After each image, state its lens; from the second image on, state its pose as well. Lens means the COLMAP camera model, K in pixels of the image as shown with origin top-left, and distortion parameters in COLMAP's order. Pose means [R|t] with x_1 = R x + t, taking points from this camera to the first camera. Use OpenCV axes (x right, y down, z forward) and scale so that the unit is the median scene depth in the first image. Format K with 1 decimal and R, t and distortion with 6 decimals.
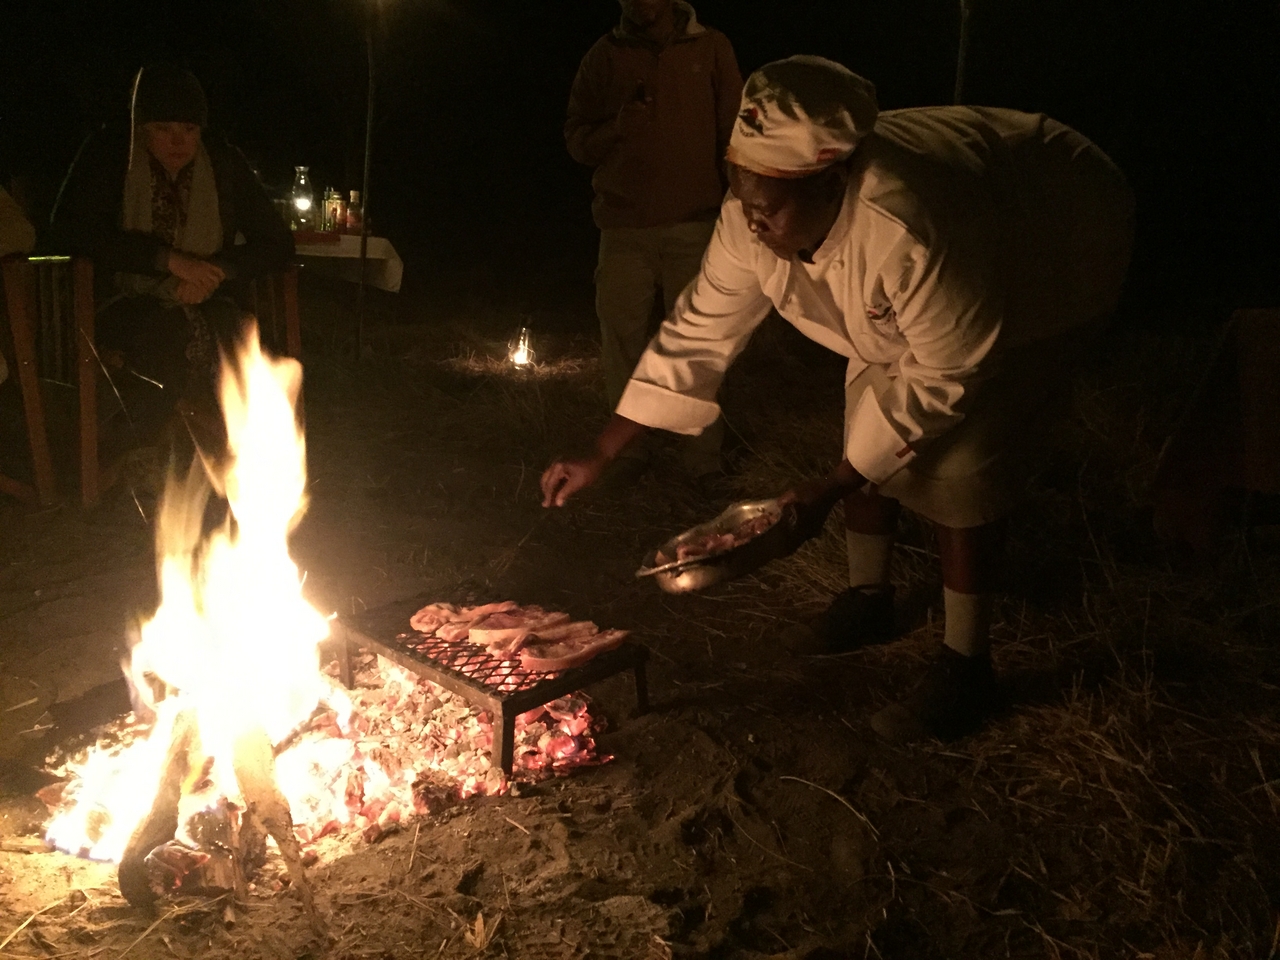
lens RADIAL K [[1106.7, 0, 642.2], [0, 1106.7, 482.5], [0, 0, 1]] dist [0.056930, -0.073289]
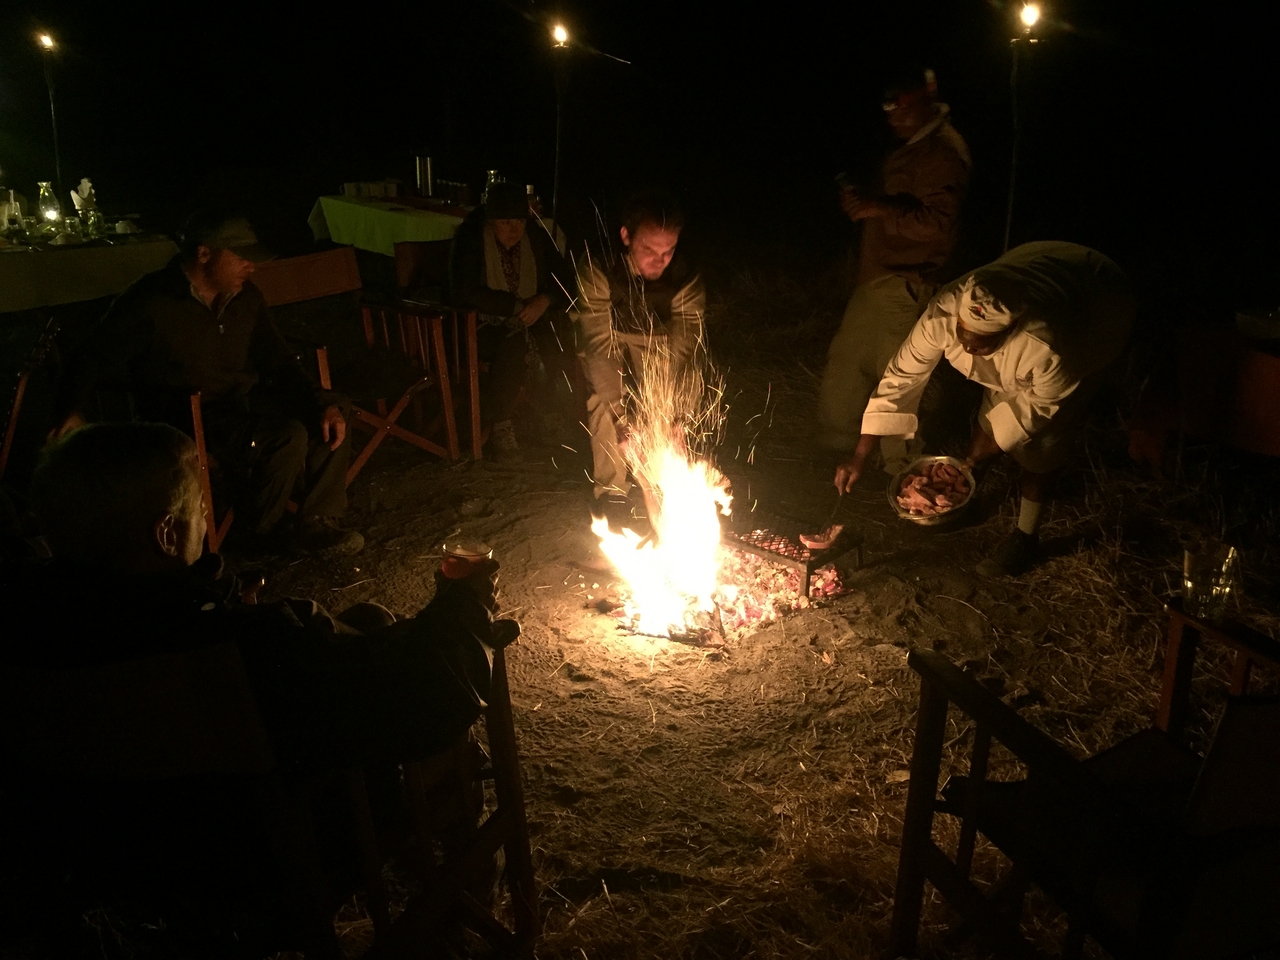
lens RADIAL K [[1106.7, 0, 643.5], [0, 1106.7, 478.5], [0, 0, 1]] dist [0.056930, -0.073289]
pose [[0.998966, -0.041917, -0.017612, -0.411005], [0.043699, 0.992131, 0.117329, -0.240853], [0.012555, -0.117977, 0.992937, -1.141645]]
